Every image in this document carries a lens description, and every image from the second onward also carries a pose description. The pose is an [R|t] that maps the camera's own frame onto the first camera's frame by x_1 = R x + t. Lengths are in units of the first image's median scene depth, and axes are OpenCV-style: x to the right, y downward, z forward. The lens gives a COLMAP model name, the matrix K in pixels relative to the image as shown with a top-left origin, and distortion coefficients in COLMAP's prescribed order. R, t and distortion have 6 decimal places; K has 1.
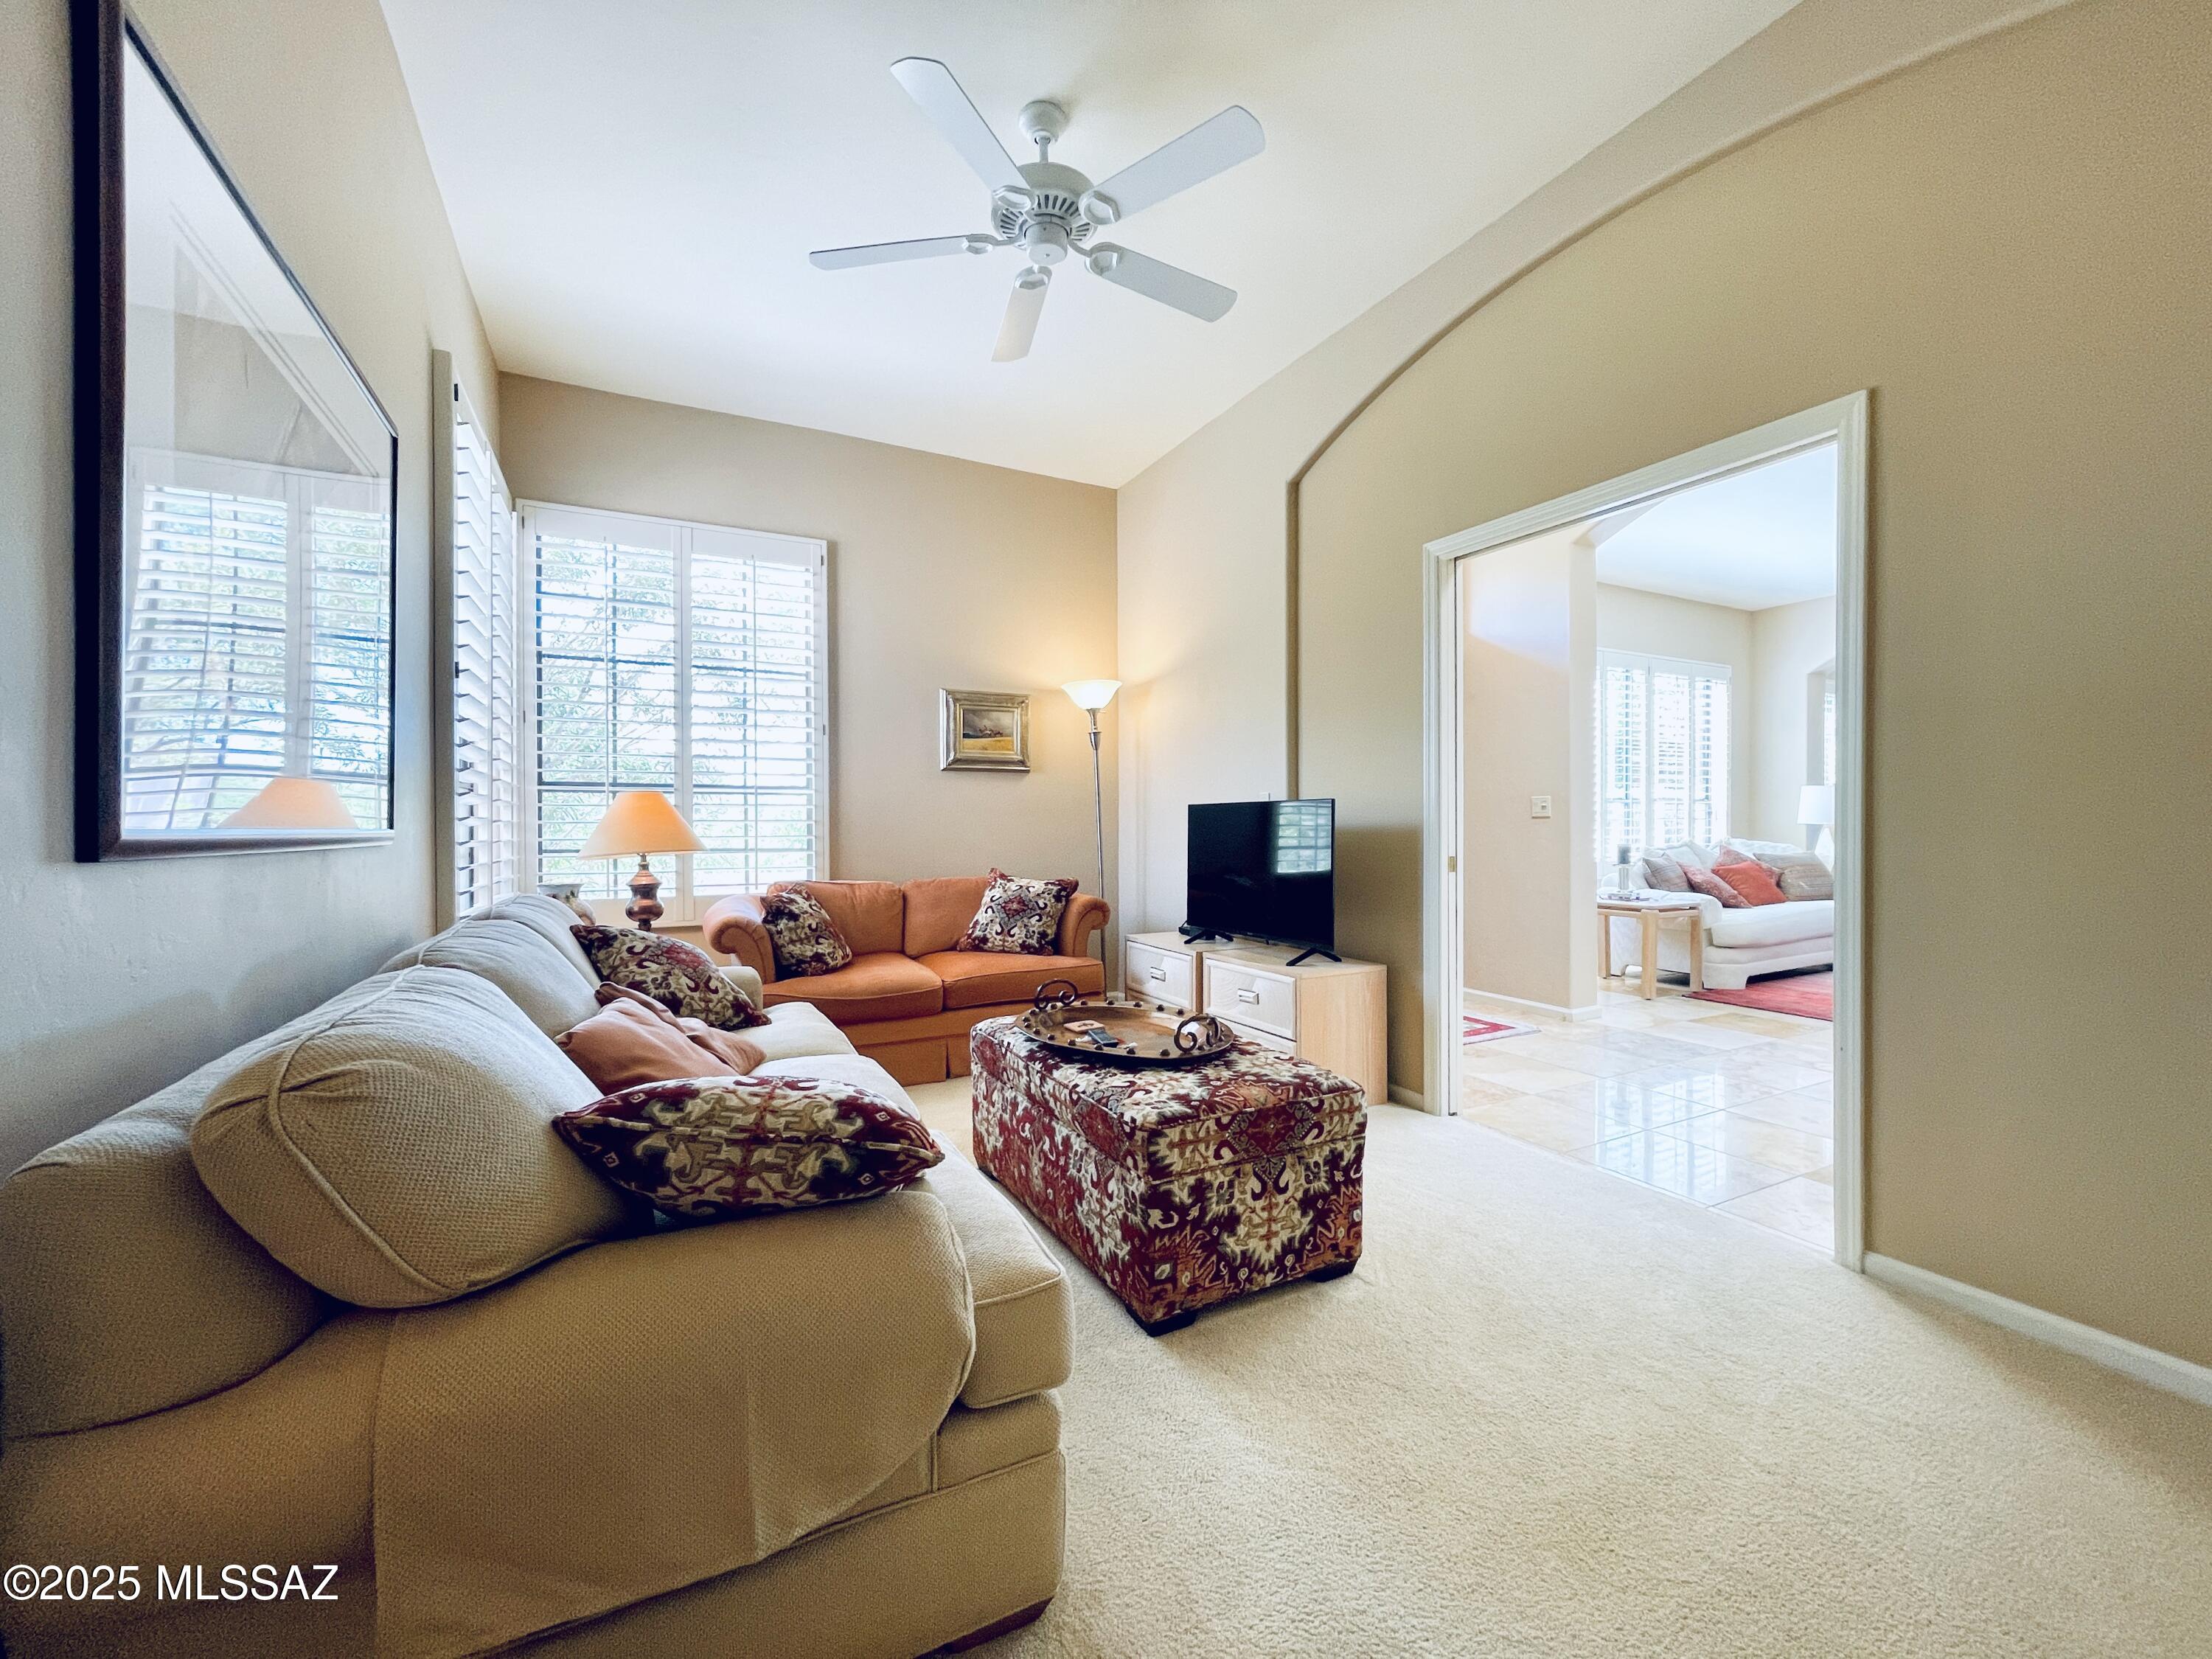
lens RADIAL K [[900.4, 0, 1106.0], [0, 900.4, 829.5], [0, 0, 1]] dist [-0.000975, -0.000308]
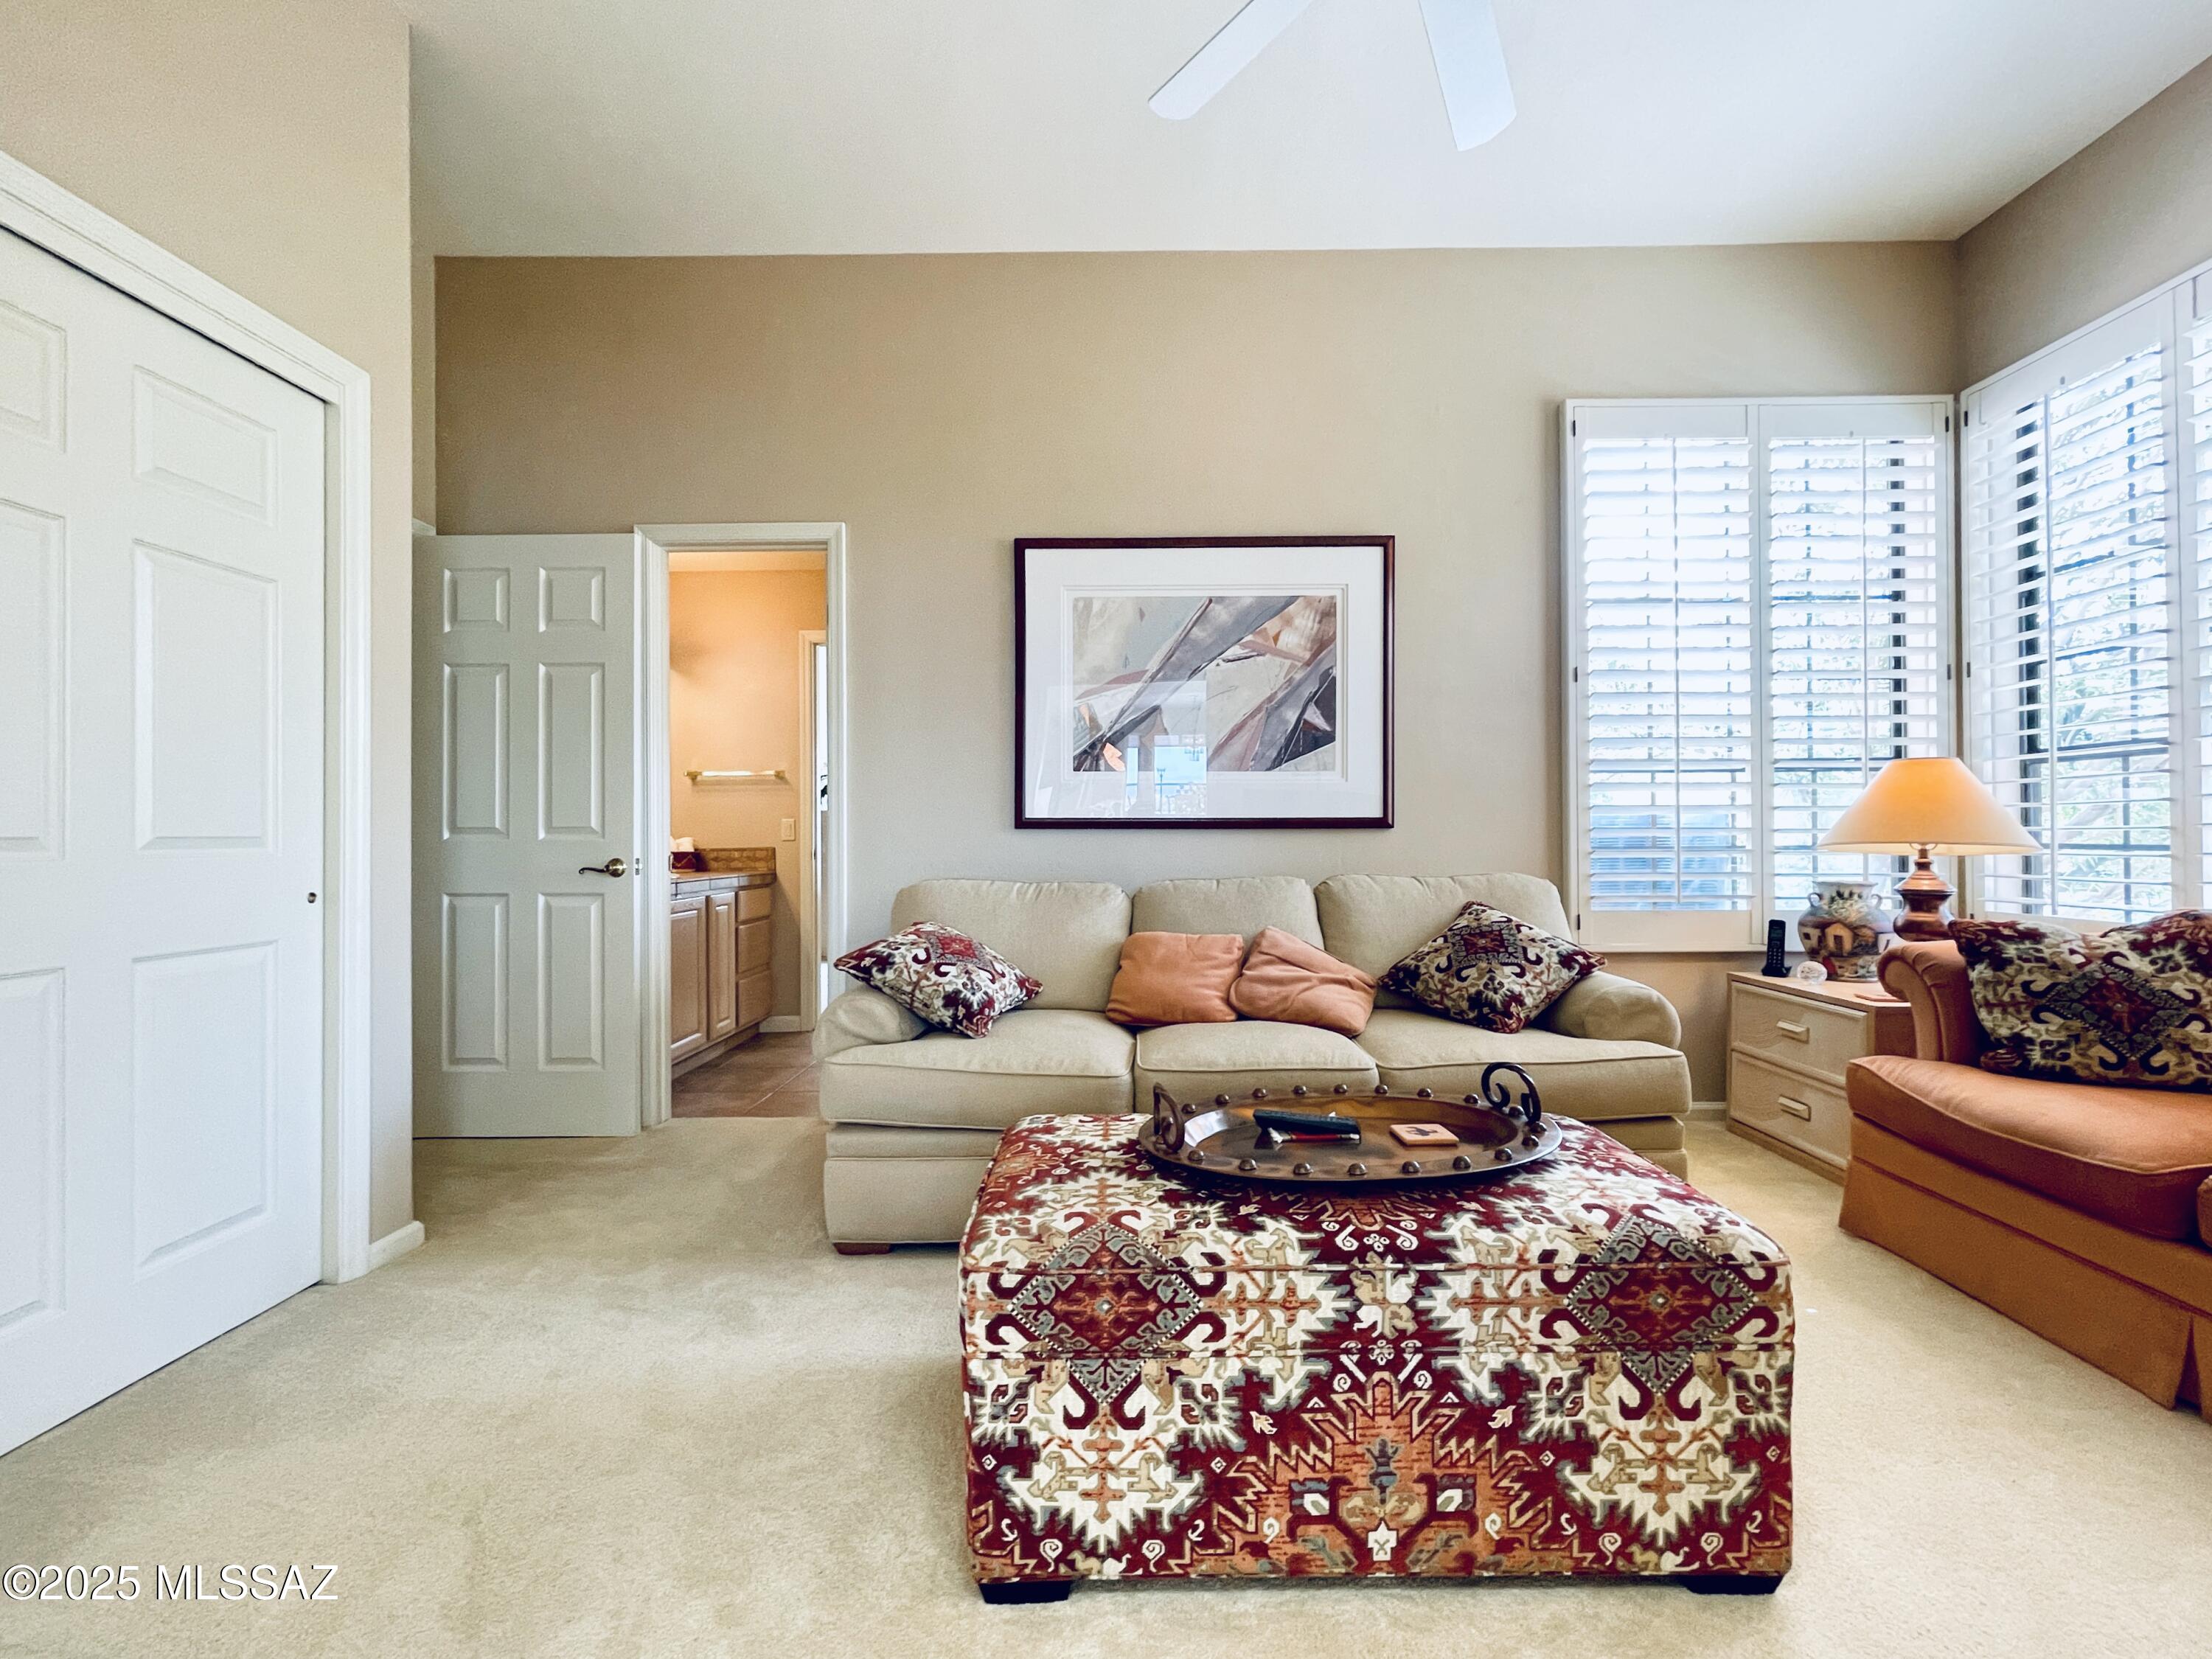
lens RADIAL K [[906.4, 0, 1106.0], [0, 906.4, 829.5], [0, 0, 1]] dist [0.036629, -0.000053]
pose [[-0.470933, -0.010549, -0.882106, 0.689656], [-0.003768, 0.999943, -0.009947, 0.038314], [0.882161, -0.001360, -0.470946, 1.282744]]
